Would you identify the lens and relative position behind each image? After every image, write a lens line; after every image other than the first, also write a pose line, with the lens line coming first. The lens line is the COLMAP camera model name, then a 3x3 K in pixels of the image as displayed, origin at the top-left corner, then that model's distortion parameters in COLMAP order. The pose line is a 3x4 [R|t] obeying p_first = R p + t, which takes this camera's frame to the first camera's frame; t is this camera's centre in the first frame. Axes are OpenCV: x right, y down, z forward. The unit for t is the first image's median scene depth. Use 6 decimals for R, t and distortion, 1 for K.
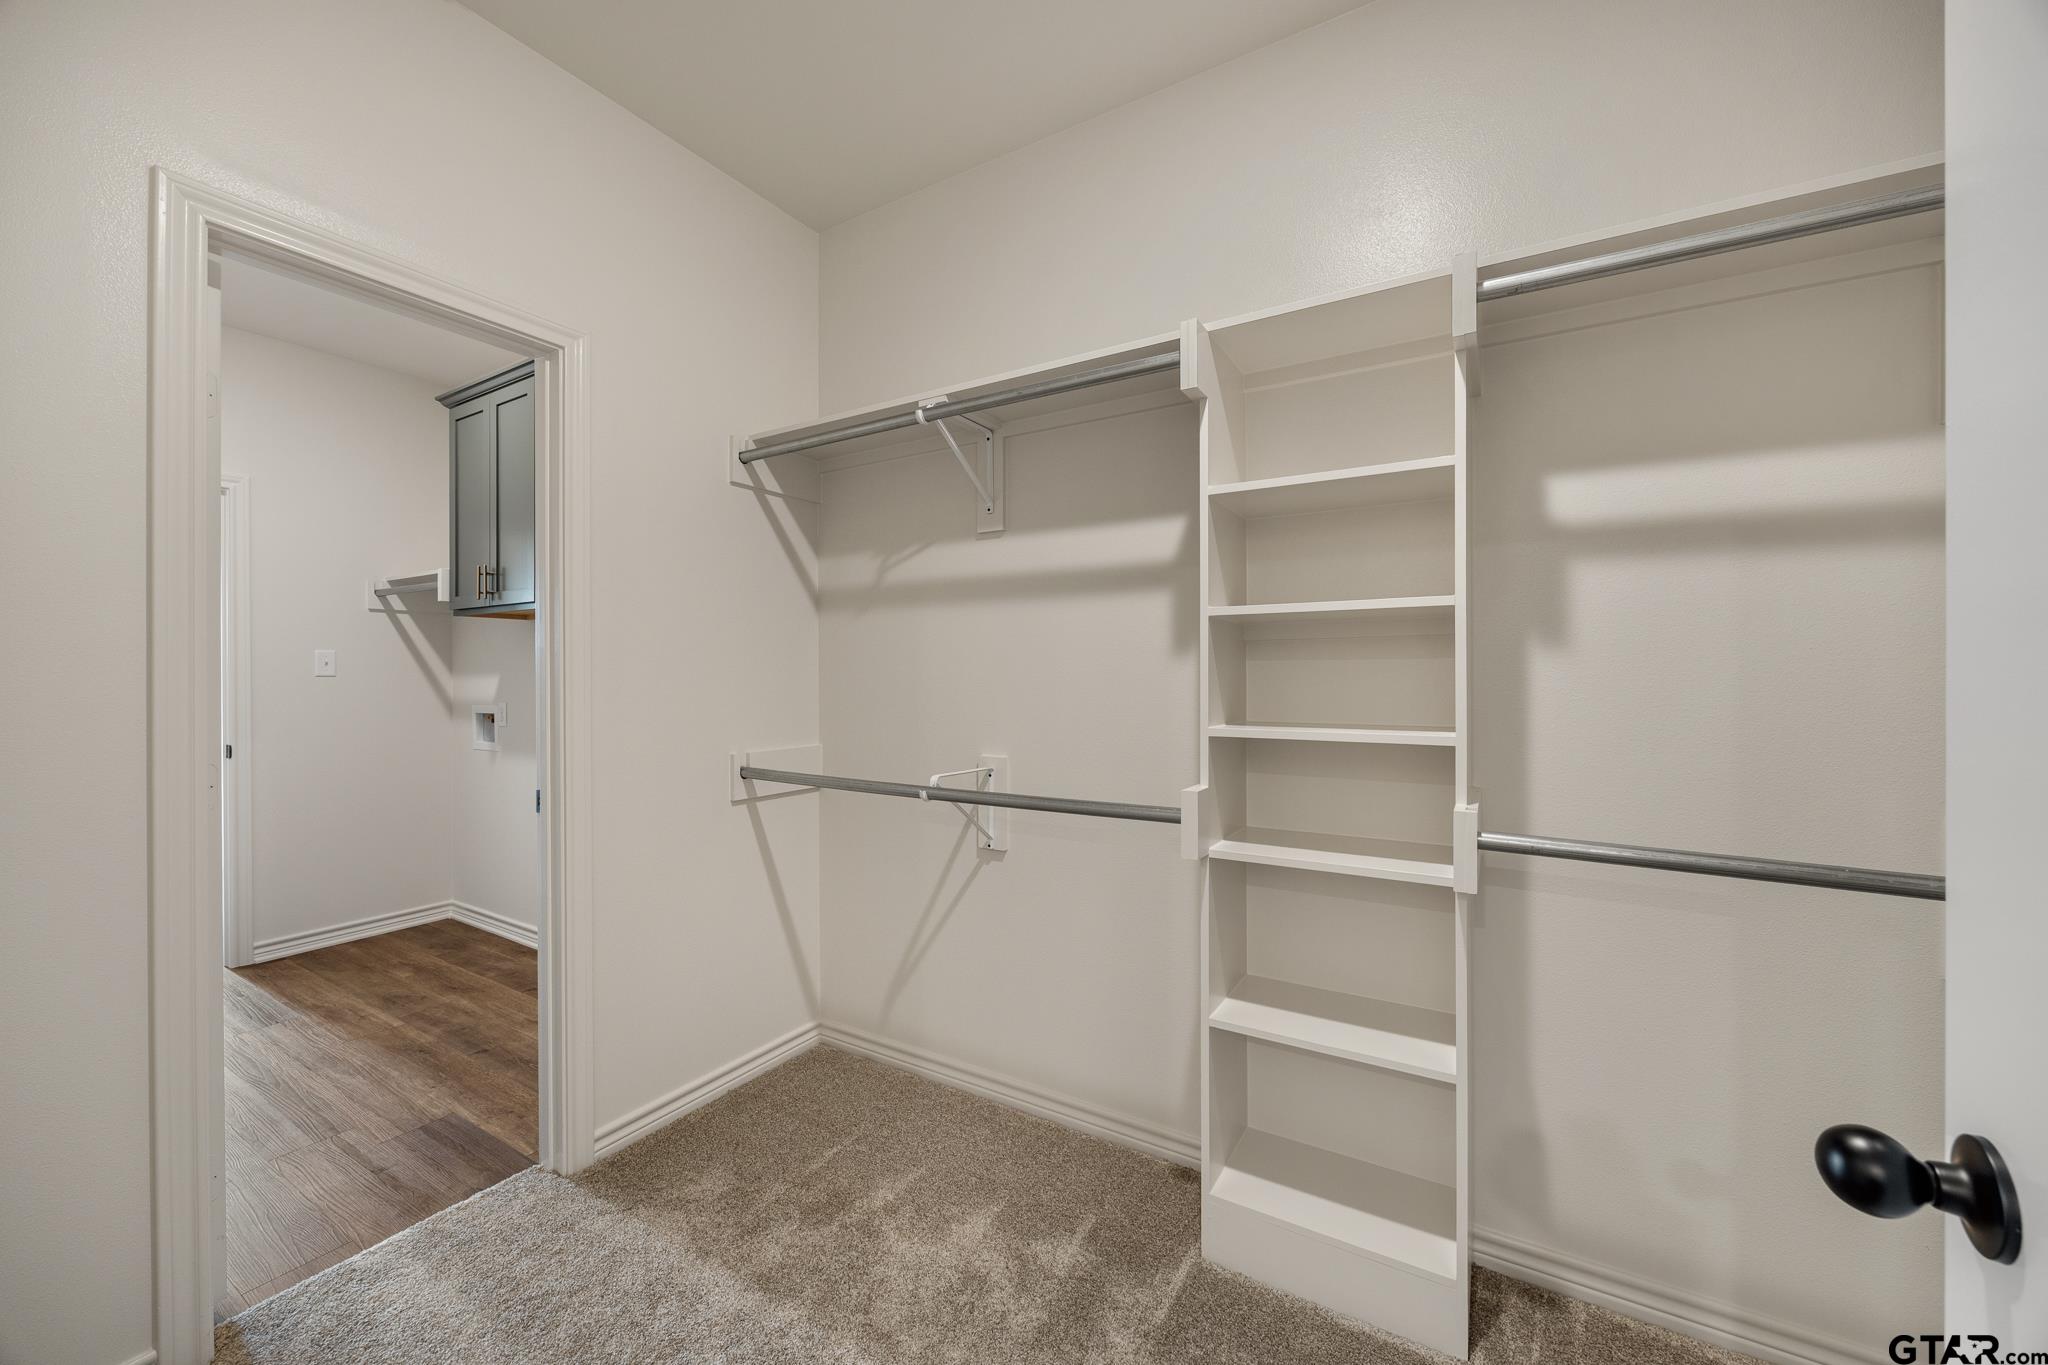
lens RADIAL K [[793.9, 0, 1023.5], [0, 793.9, 681.7], [0, 0, 1]] dist [0.010021, 0.000106]
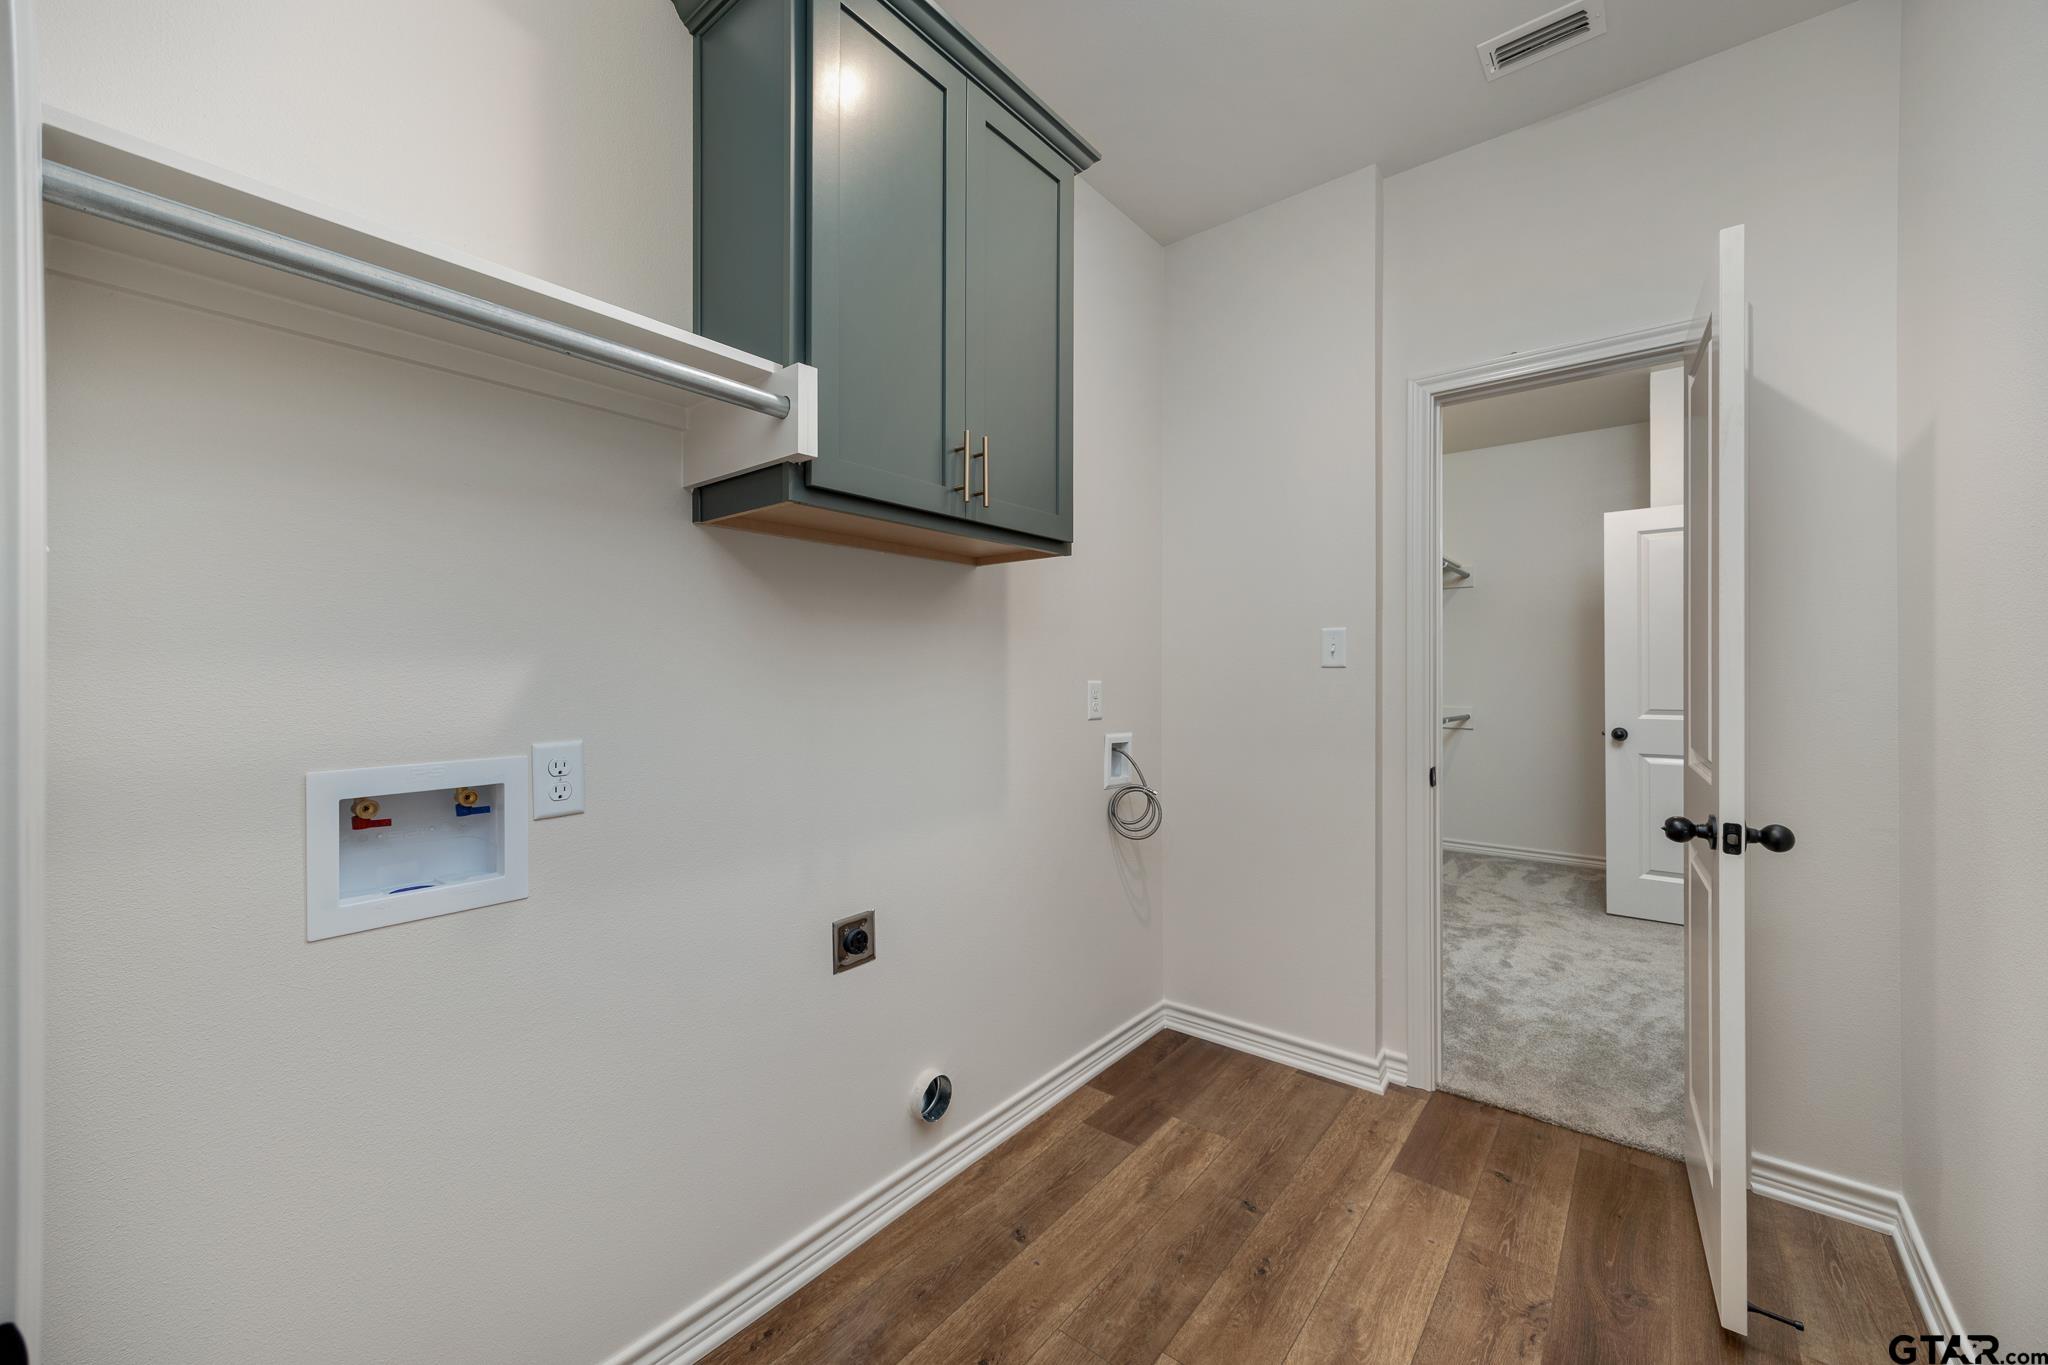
lens RADIAL K [[793.9, 0, 1025.3], [0, 793.9, 682.4], [0, 0, 1]] dist [0.010021, 0.000106]
pose [[0.105992, -0.001872, 0.994365, -1.299138], [0.002750, 0.999995, 0.001590, 0.005268], [-0.994363, 0.002566, 0.105997, 1.047780]]
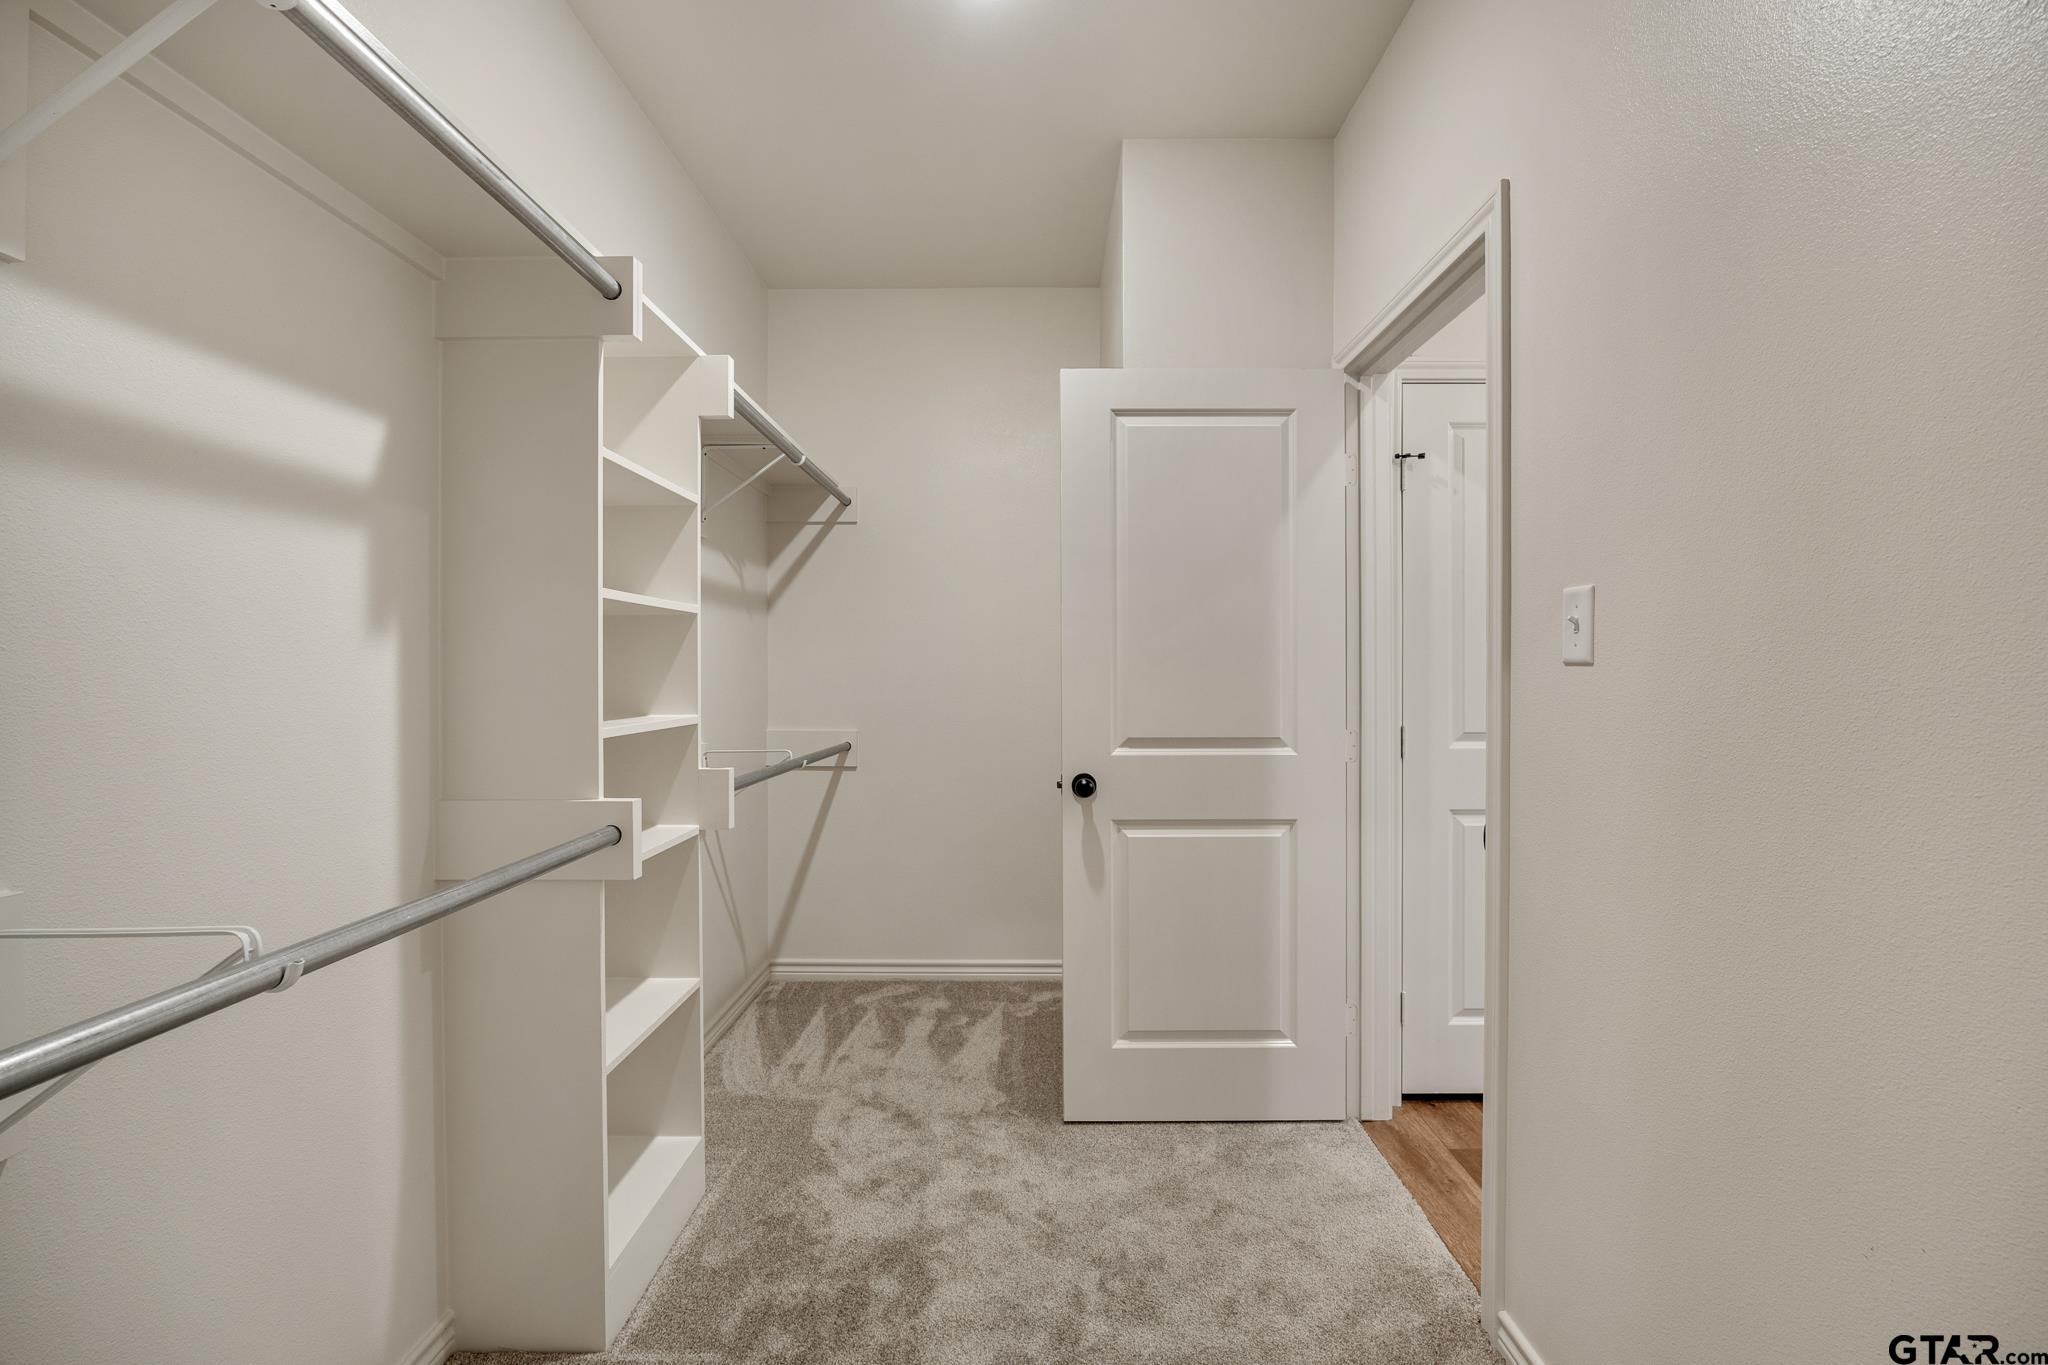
lens RADIAL K [[928.2, 0, 1026.5], [0, 928.2, 683.9], [0, 0, 1]] dist [-0.003778, -0.000258]
pose [[-0.530995, -0.003198, 0.847369, -0.928412], [0.001033, 0.999990, 0.004422, 0.003775], [-0.847374, 0.003223, -0.530986, 0.870250]]
